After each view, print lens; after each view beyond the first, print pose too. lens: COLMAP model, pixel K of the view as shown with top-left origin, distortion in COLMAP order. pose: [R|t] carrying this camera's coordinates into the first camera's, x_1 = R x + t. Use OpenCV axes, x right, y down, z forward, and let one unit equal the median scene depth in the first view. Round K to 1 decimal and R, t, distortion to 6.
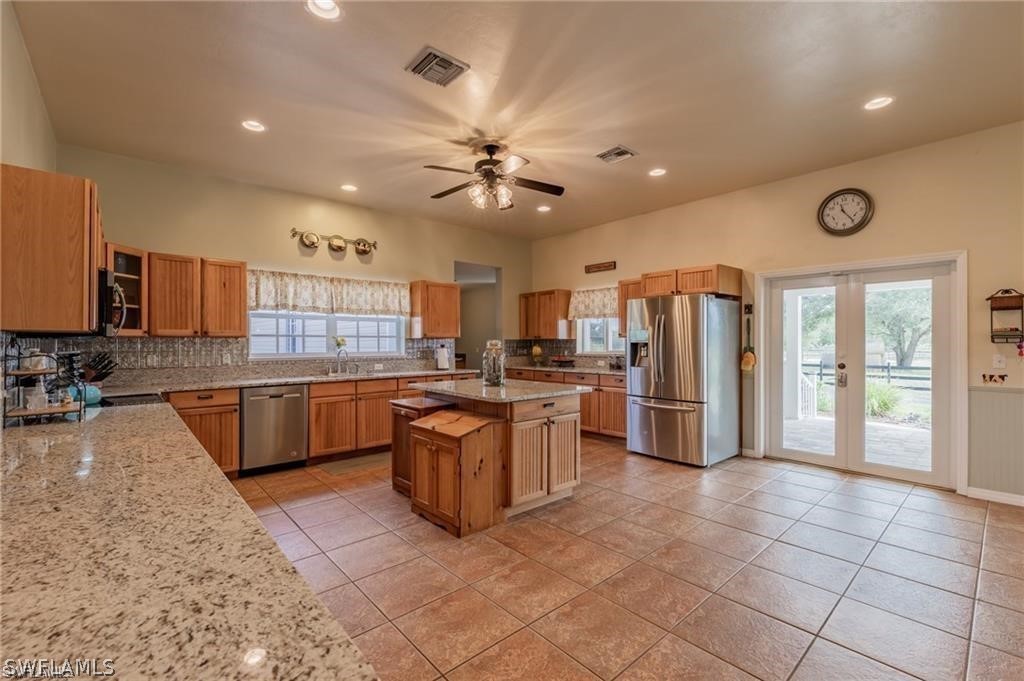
lens RADIAL K [[443.2, 0, 512.0], [0, 443.2, 340.5], [0, 0, 1]] dist [0.001241, -0.000117]
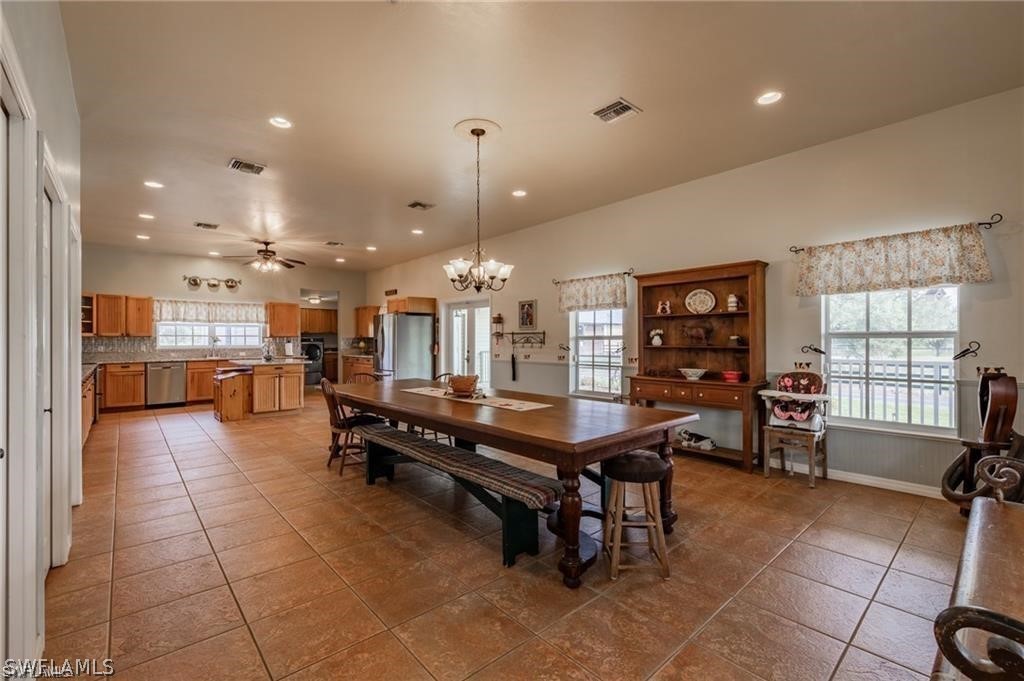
lens RADIAL K [[443.2, 0, 512.0], [0, 443.2, 340.5], [0, 0, 1]] dist [0.001241, -0.000117]
pose [[1.000000, -0.000404, 0.000015, 0.868779], [0.000404, 0.999976, 0.006873, -0.003488], [-0.000018, -0.006873, 0.999976, -0.826064]]
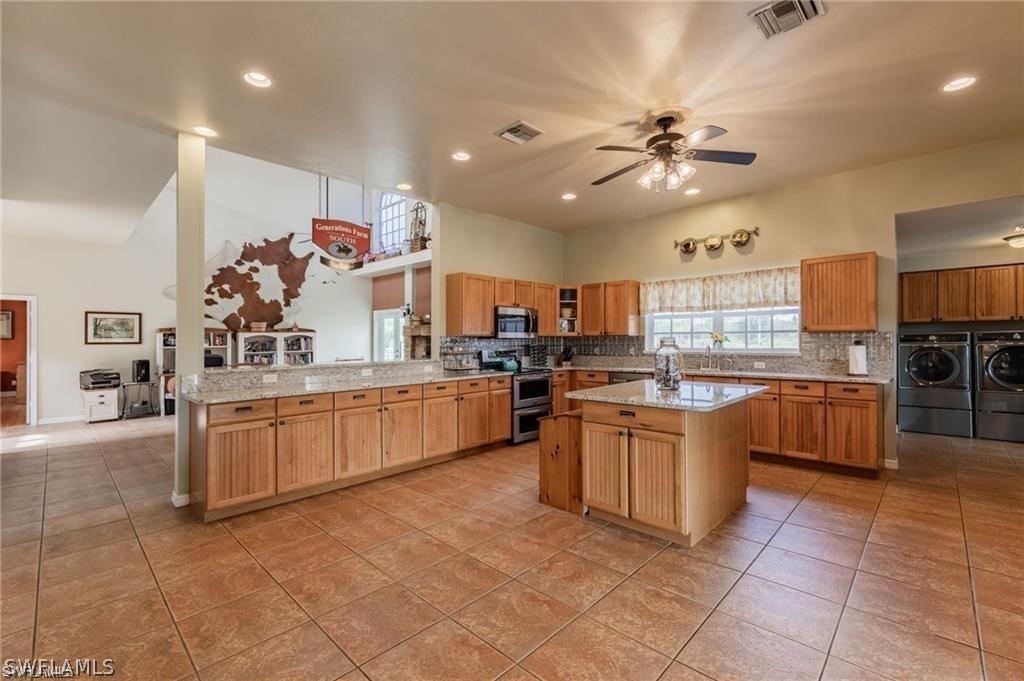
lens RADIAL K [[438.1, 0, 512.1], [0, 438.1, 335.0], [0, 0, 1]] dist [-0.000286, 0.000139]
pose [[0.078611, -0.008878, -0.996866, 0.654355], [0.013404, 0.999879, -0.007847, -0.002477], [0.996815, -0.012745, 0.078721, 0.507895]]
